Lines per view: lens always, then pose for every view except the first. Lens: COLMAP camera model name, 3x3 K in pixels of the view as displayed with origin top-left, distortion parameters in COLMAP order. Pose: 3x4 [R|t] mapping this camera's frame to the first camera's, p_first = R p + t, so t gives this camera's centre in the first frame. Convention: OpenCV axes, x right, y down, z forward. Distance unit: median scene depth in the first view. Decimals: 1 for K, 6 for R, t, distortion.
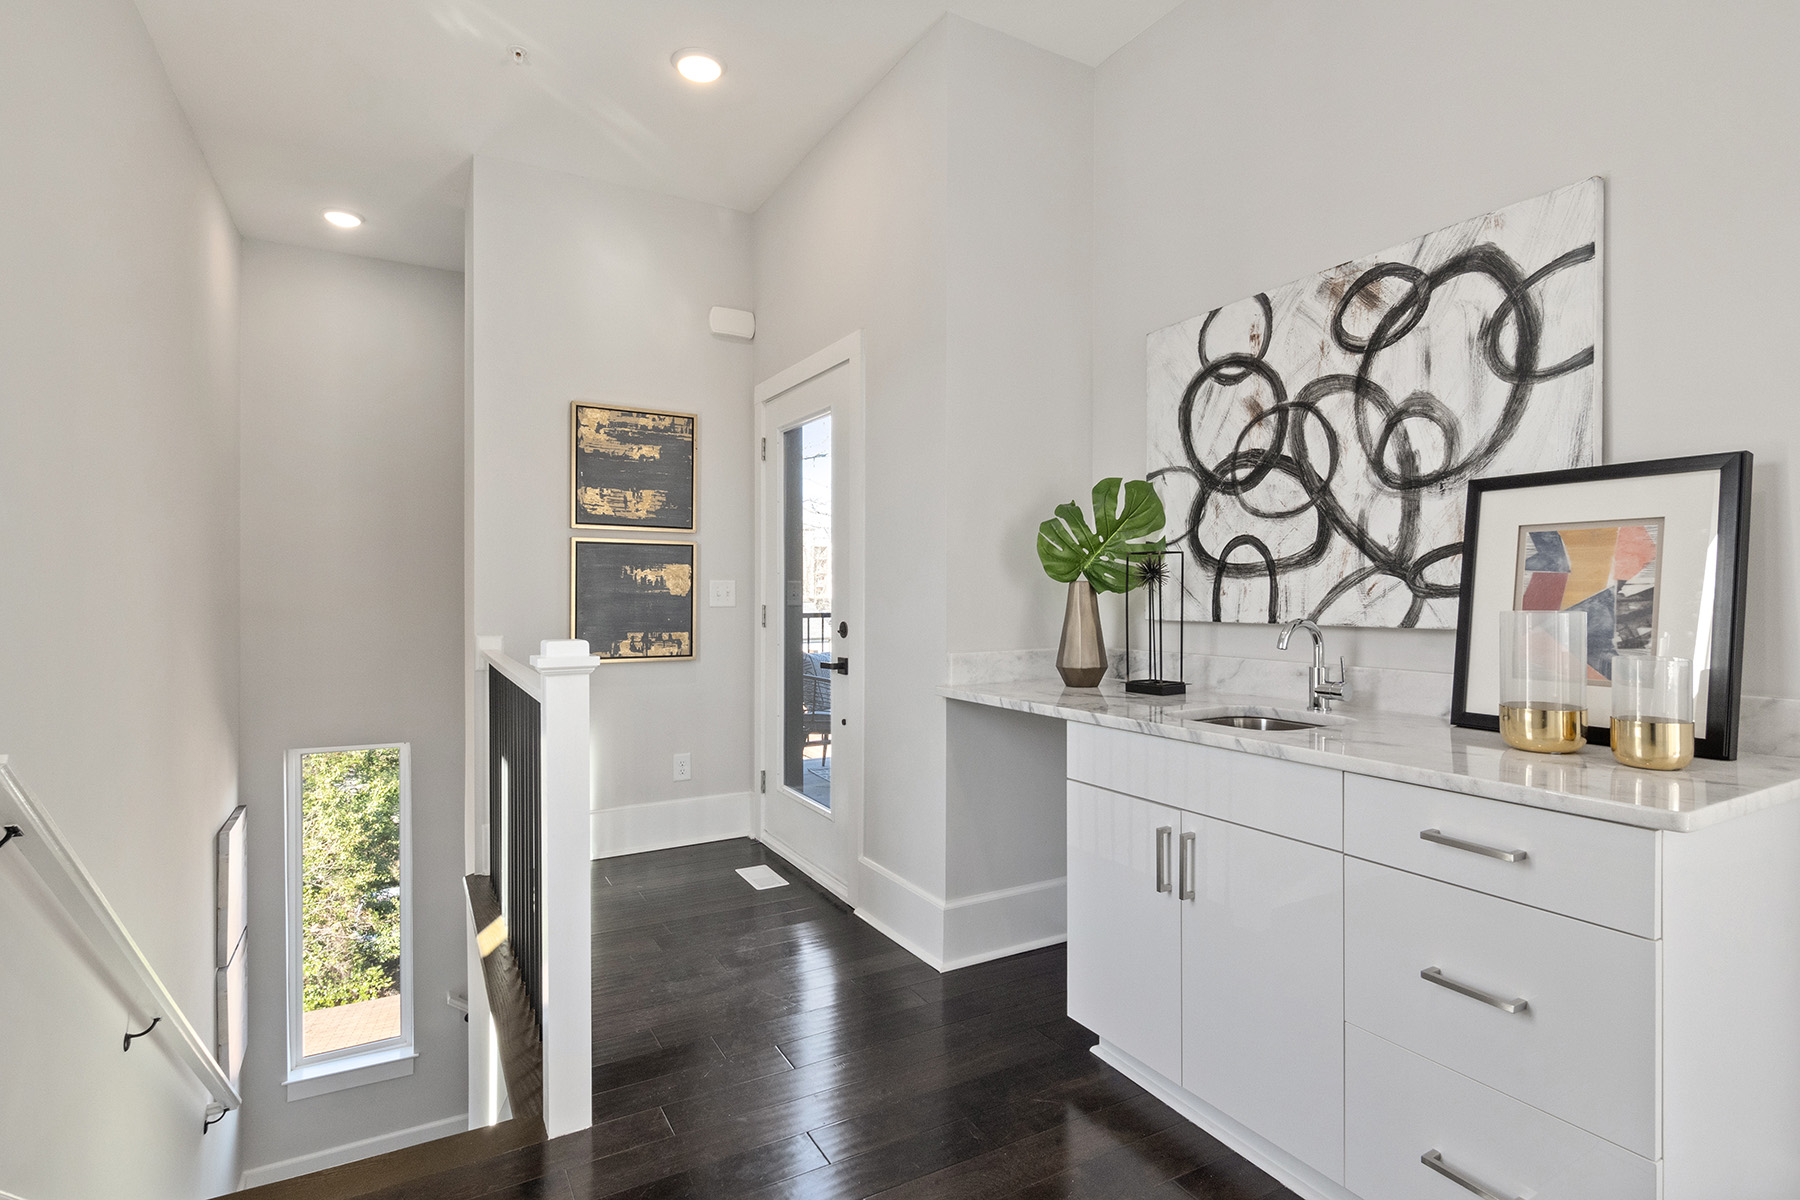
lens RADIAL K [[821.7, 0, 898.4], [0, 821.7, 596.0], [0, 0, 1]] dist [-0.012363, -0.000771]
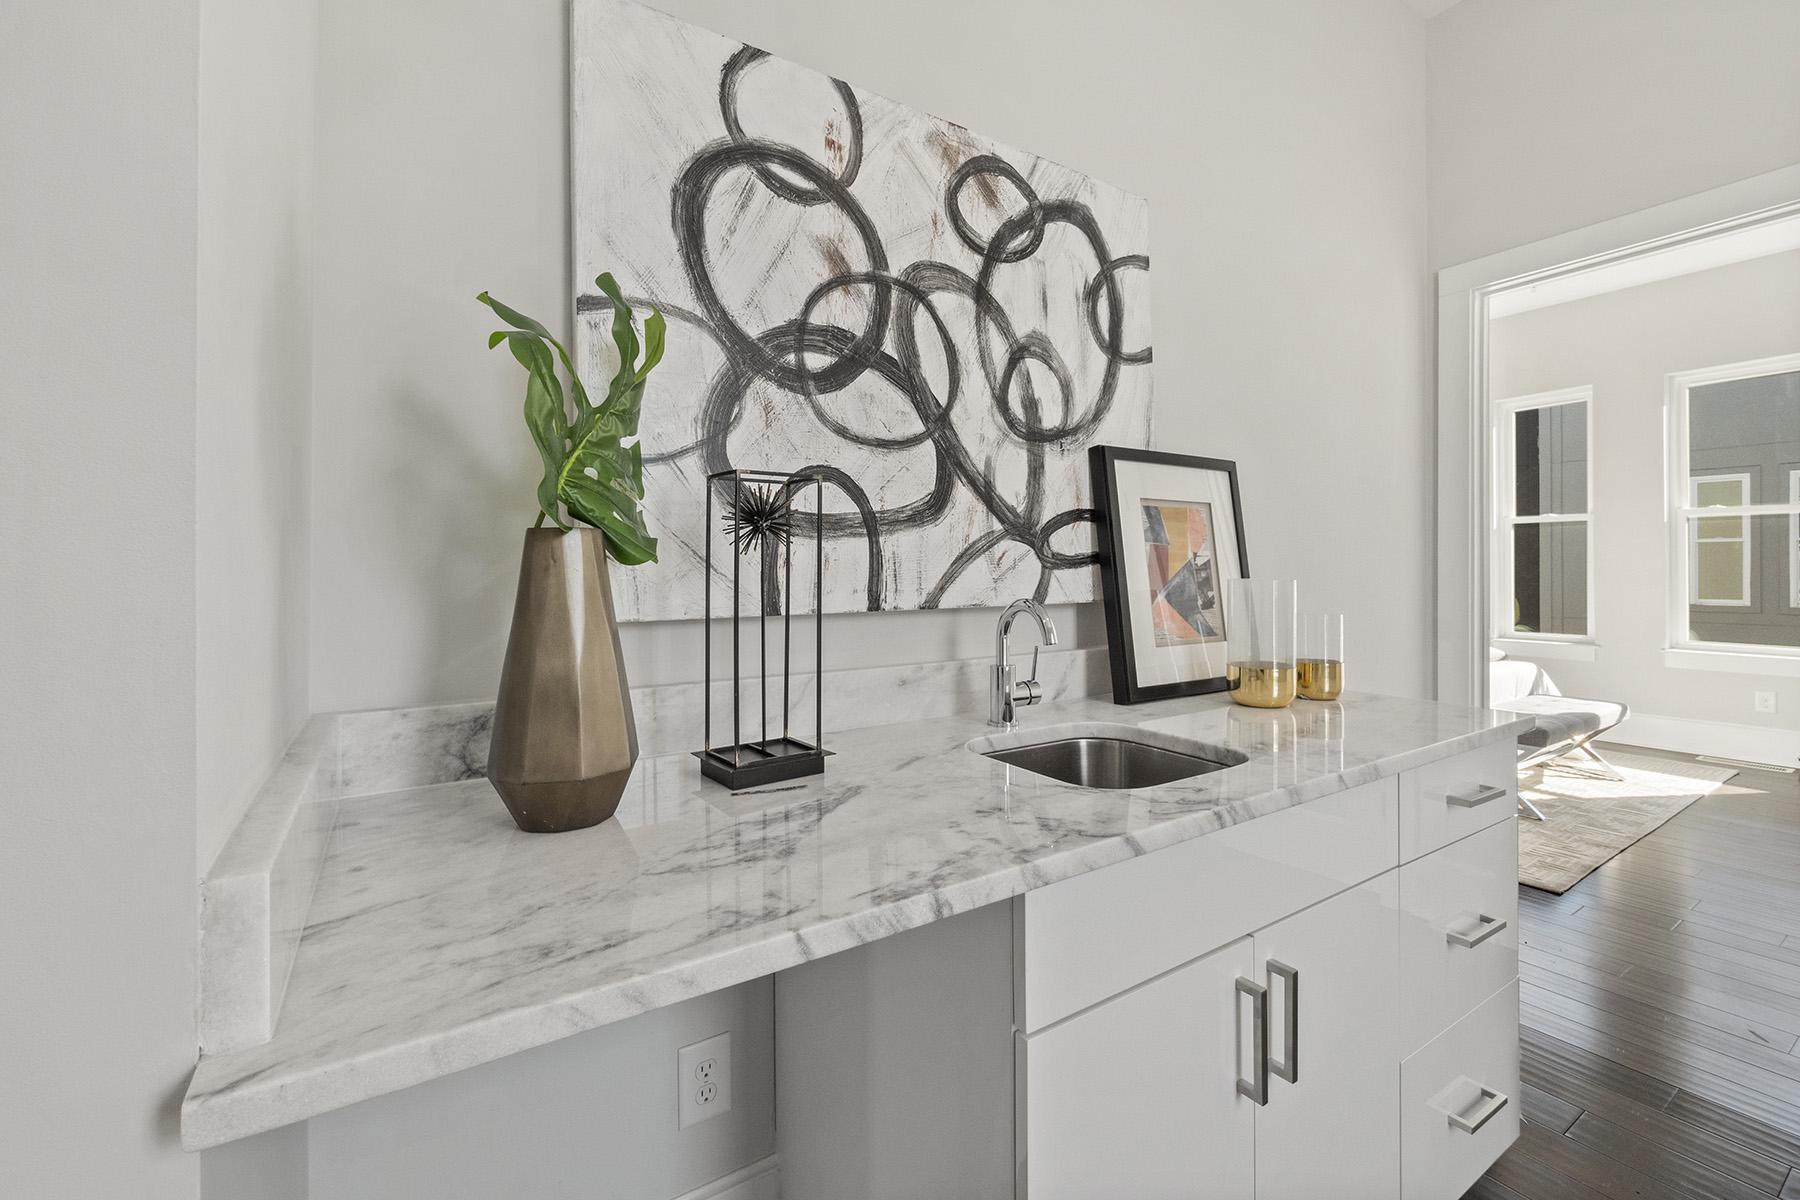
lens RADIAL K [[774.9, 0, 893.2], [0, 774.9, 566.0], [0, 0, 1]] dist [-0.007715, 0.001439]
pose [[-0.062854, 0.004480, 0.998013, -0.156035], [0.007344, 0.999965, -0.004026, 0.001076], [-0.997996, 0.007077, -0.062884, 1.085909]]
